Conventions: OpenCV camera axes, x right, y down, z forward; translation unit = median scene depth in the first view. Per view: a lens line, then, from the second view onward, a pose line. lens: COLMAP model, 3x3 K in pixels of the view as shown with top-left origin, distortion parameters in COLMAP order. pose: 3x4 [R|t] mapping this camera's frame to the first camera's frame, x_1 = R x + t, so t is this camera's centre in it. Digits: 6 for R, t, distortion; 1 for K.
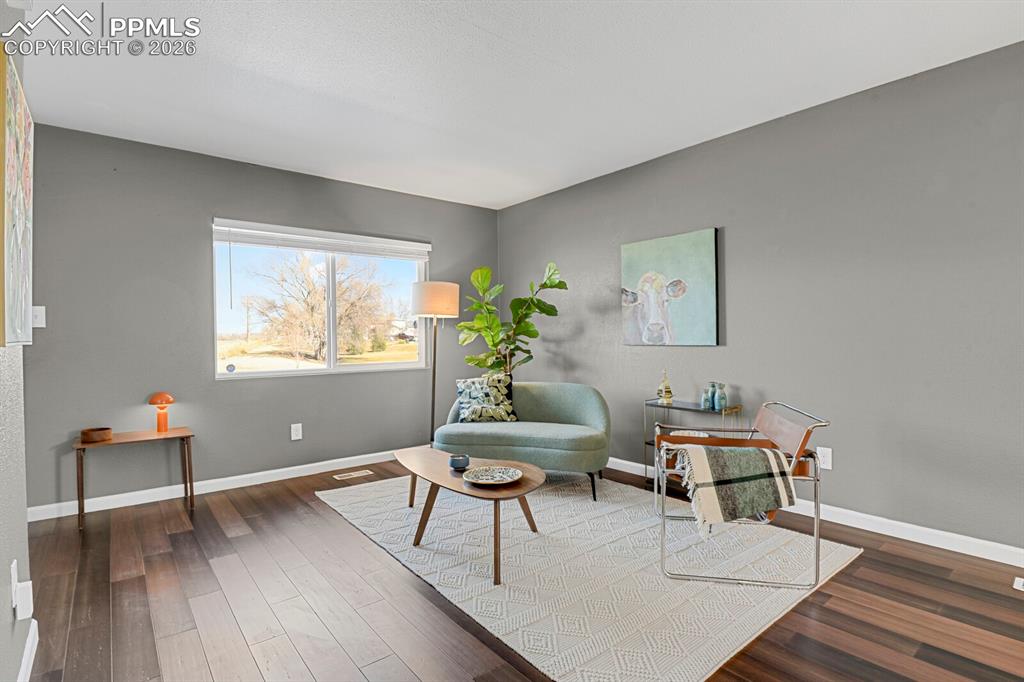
lens RADIAL K [[509.1, 0, 512.0], [0, 509.1, 341.0], [0, 0, 1]] dist [-0.000893, 0.000007]
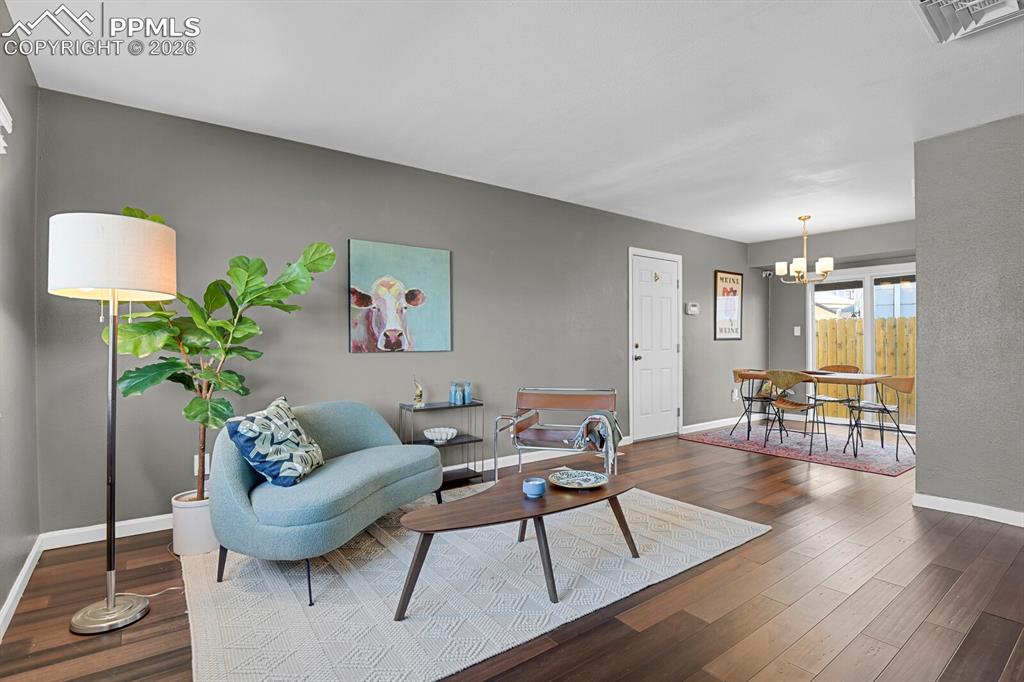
lens RADIAL K [[509.1, 0, 512.0], [0, 509.1, 341.0], [0, 0, 1]] dist [-0.000893, 0.000007]
pose [[0.049422, 0.009886, 0.998729, -0.699037], [0.005454, 0.999933, -0.010168, -0.001105], [-0.998763, 0.005950, 0.049365, 0.728383]]
